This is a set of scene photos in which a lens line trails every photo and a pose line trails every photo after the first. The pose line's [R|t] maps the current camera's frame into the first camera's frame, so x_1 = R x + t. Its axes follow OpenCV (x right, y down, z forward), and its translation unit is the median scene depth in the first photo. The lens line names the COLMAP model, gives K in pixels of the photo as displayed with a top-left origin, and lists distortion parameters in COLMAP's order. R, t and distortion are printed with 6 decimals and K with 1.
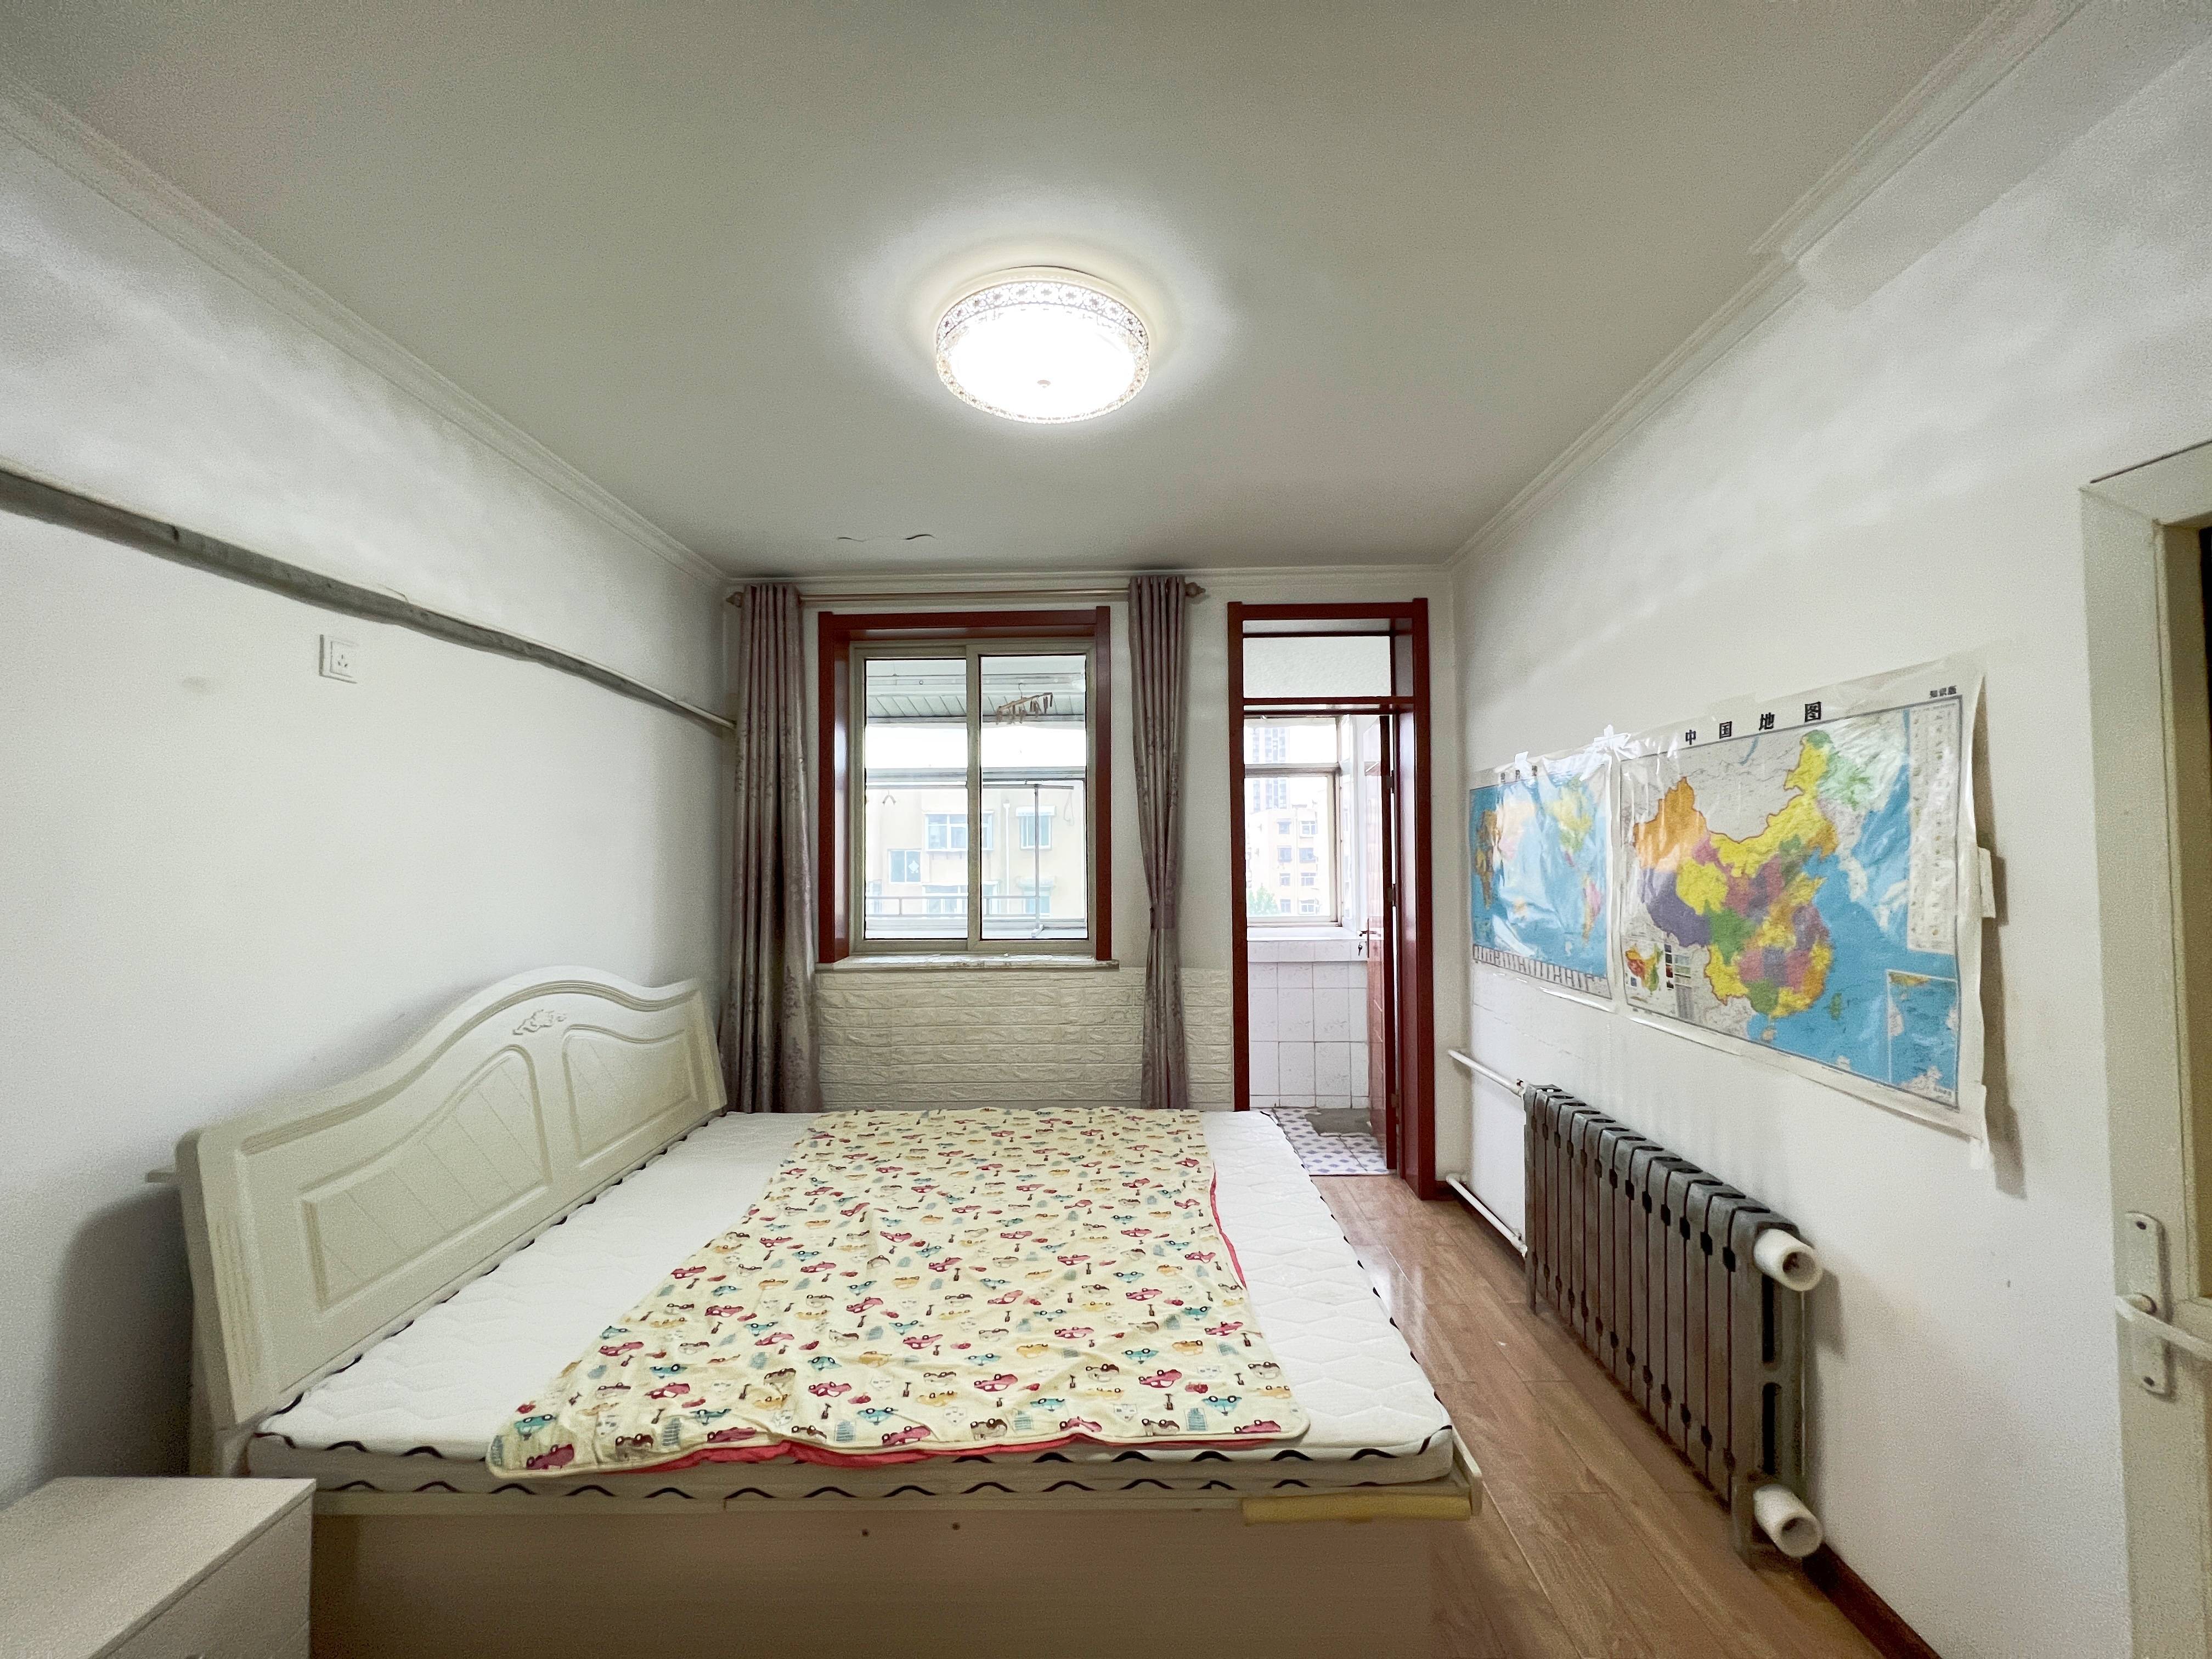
lens RADIAL K [[882.6, 0, 1105.3], [0, 882.6, 823.2], [0, 0, 1]] dist [0.000298, 0.000424]
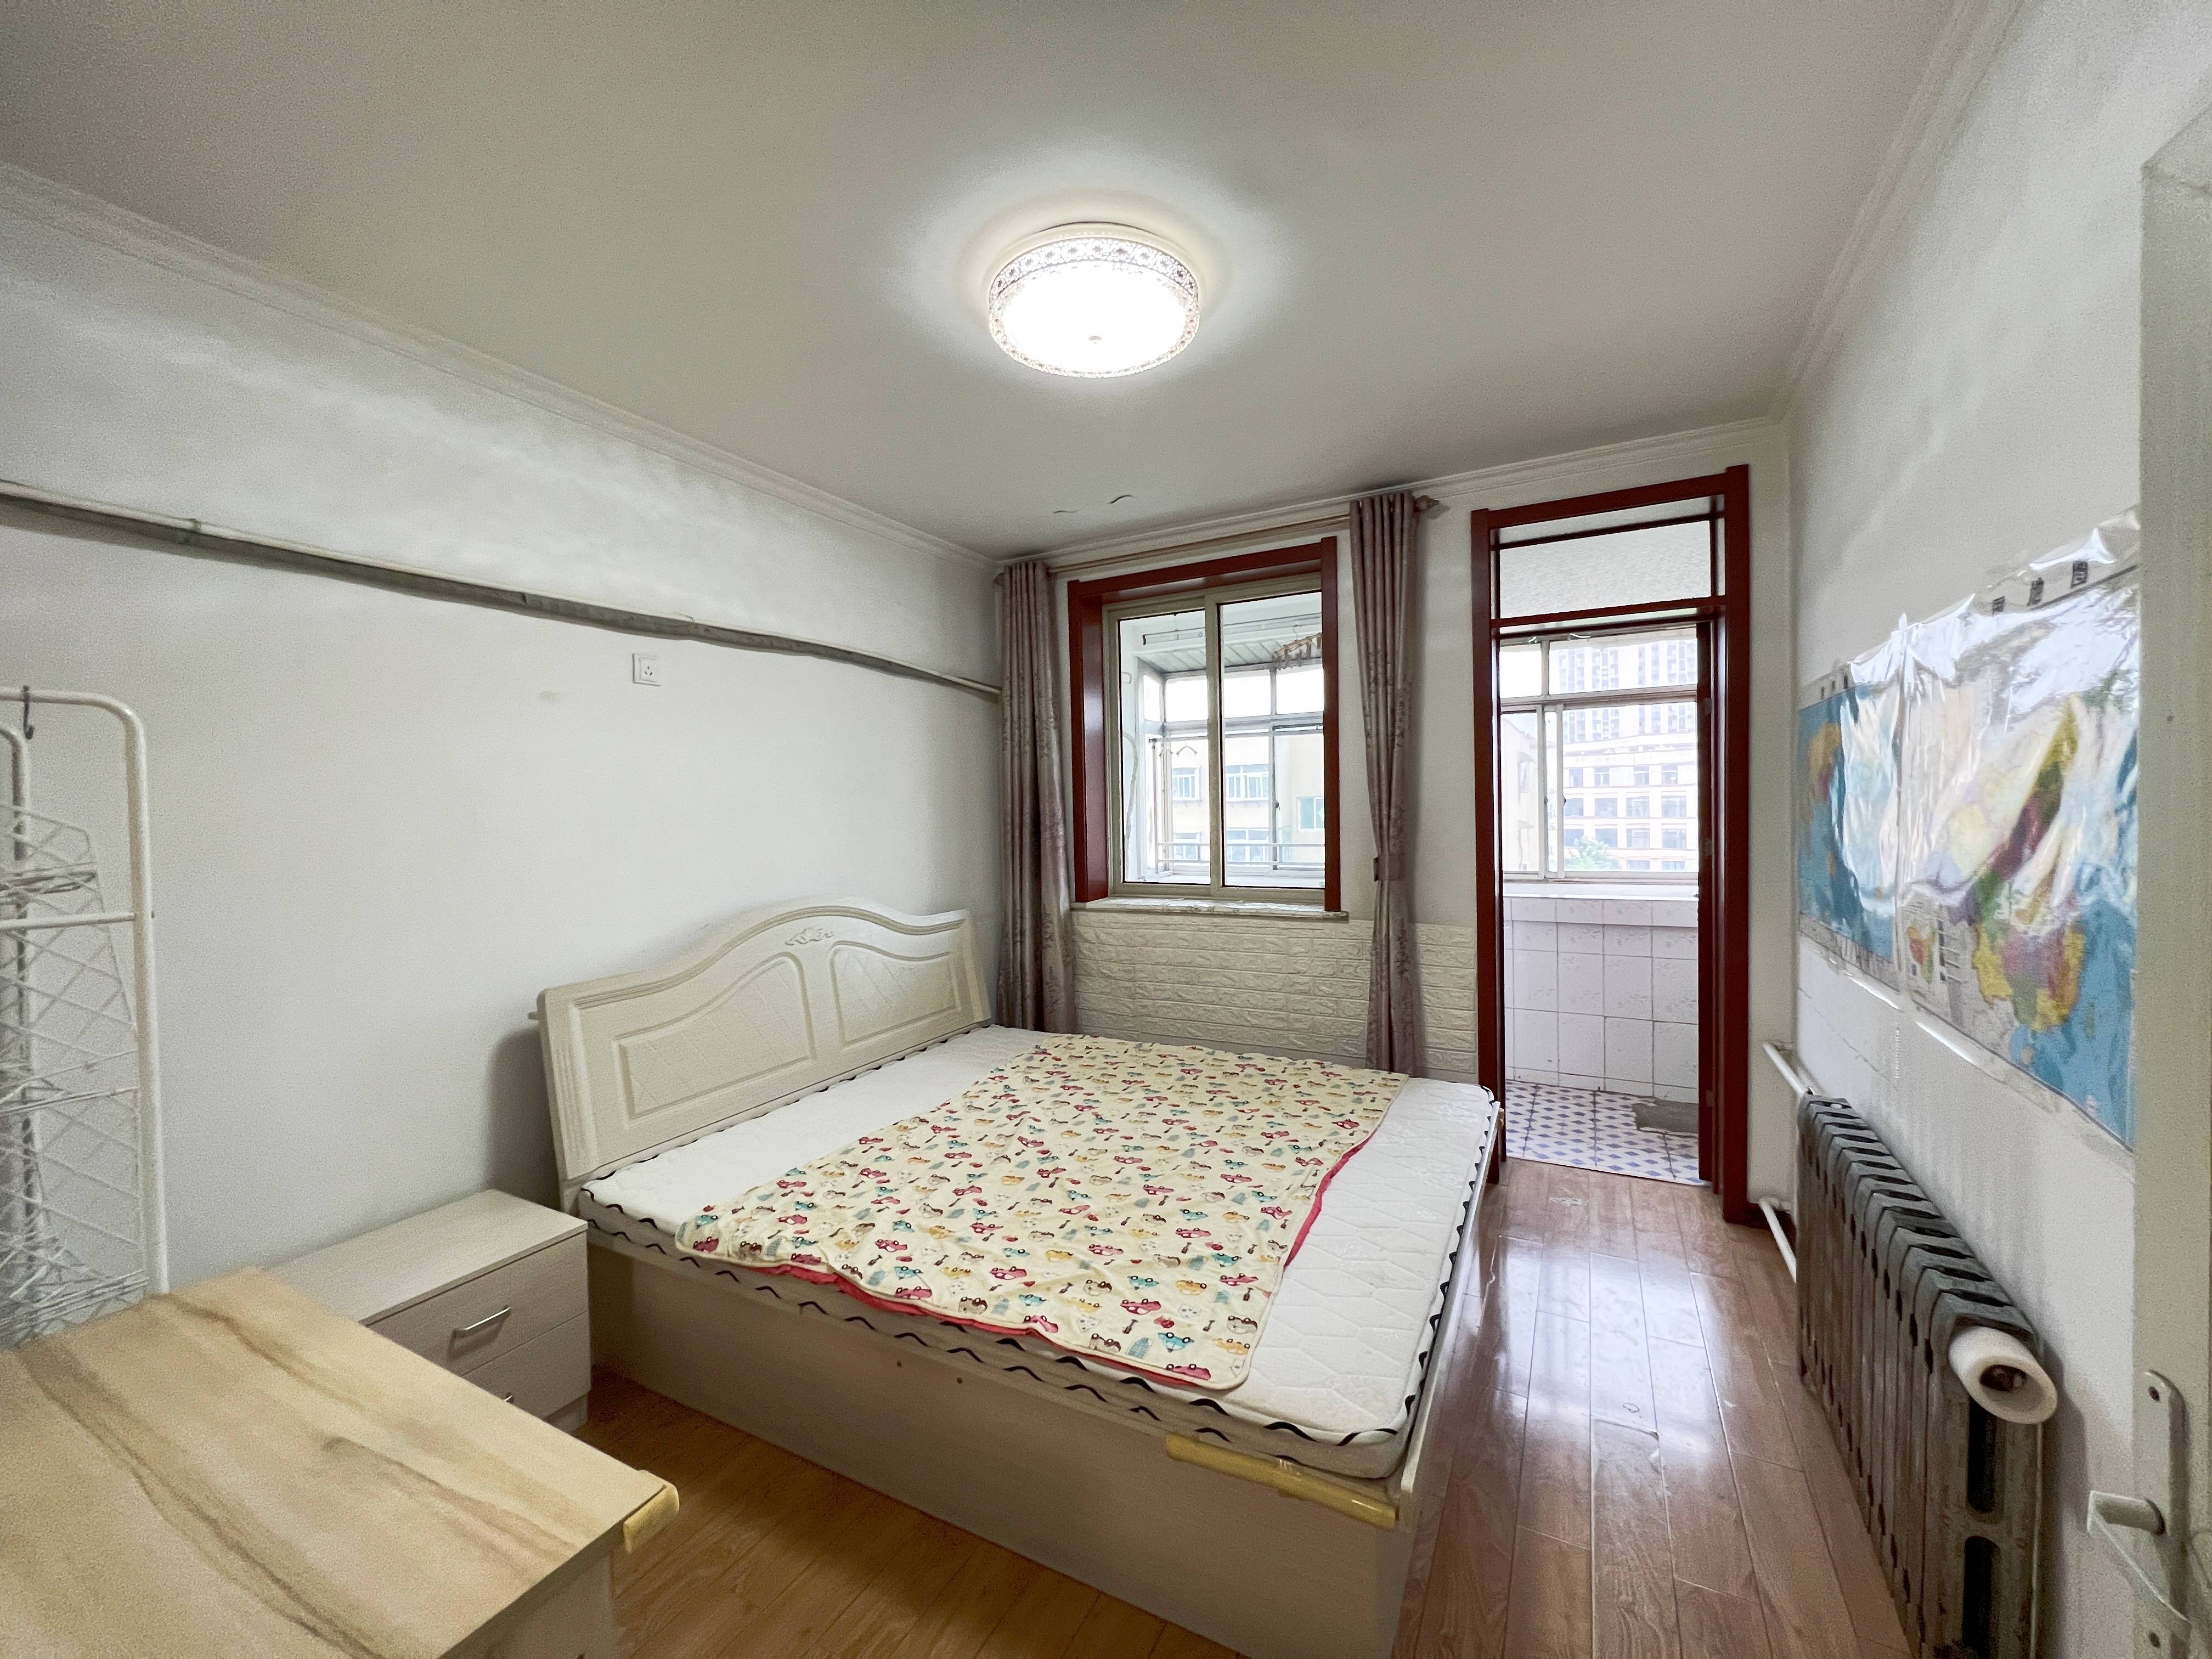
lens RADIAL K [[882.6, 0, 1105.3], [0, 882.6, 823.2], [0, 0, 1]] dist [0.000298, 0.000424]
pose [[0.888412, -0.000486, -0.459047, 0.345676], [0.027828, 0.998217, 0.052800, 0.003088], [0.458203, -0.059683, 0.886841, 0.062628]]
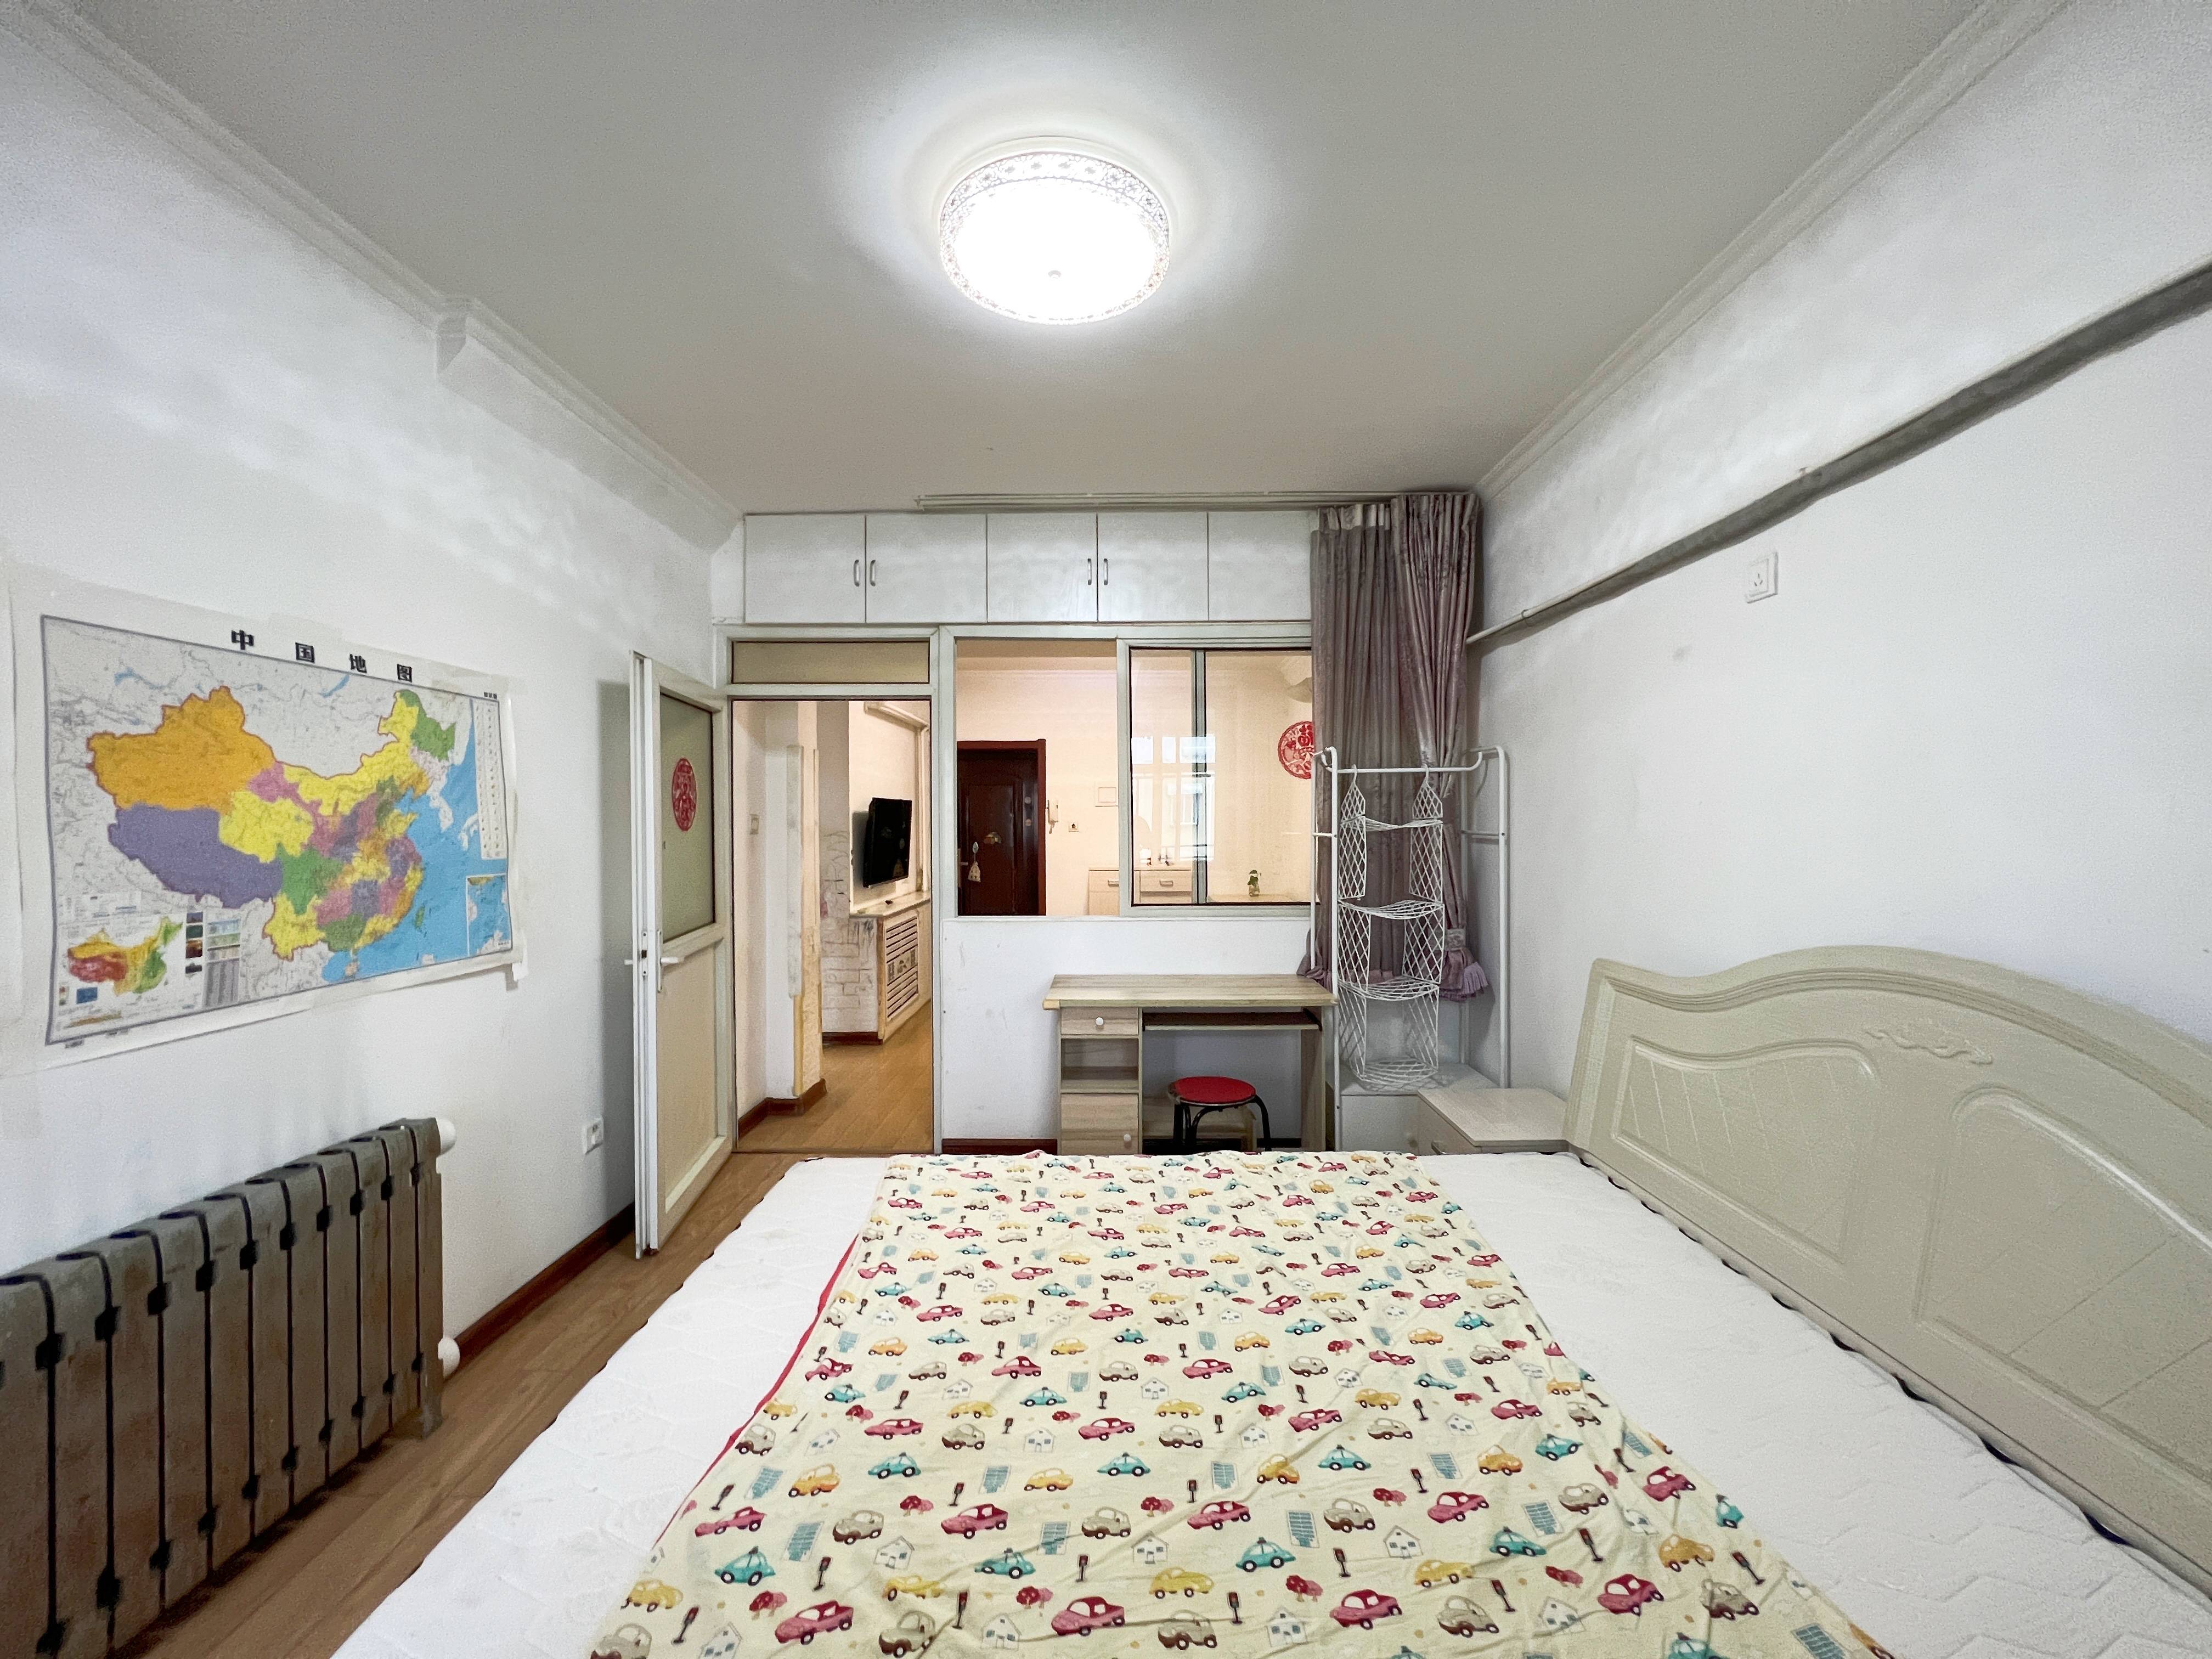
lens RADIAL K [[882.6, 0, 1105.3], [0, 882.6, 823.2], [0, 0, 1]] dist [0.000298, 0.000424]
pose [[-0.999886, 0.013790, -0.006098, -0.092613], [0.013976, 0.999402, -0.031638, 0.092874], [0.005658, -0.031720, -0.999481, 1.627008]]
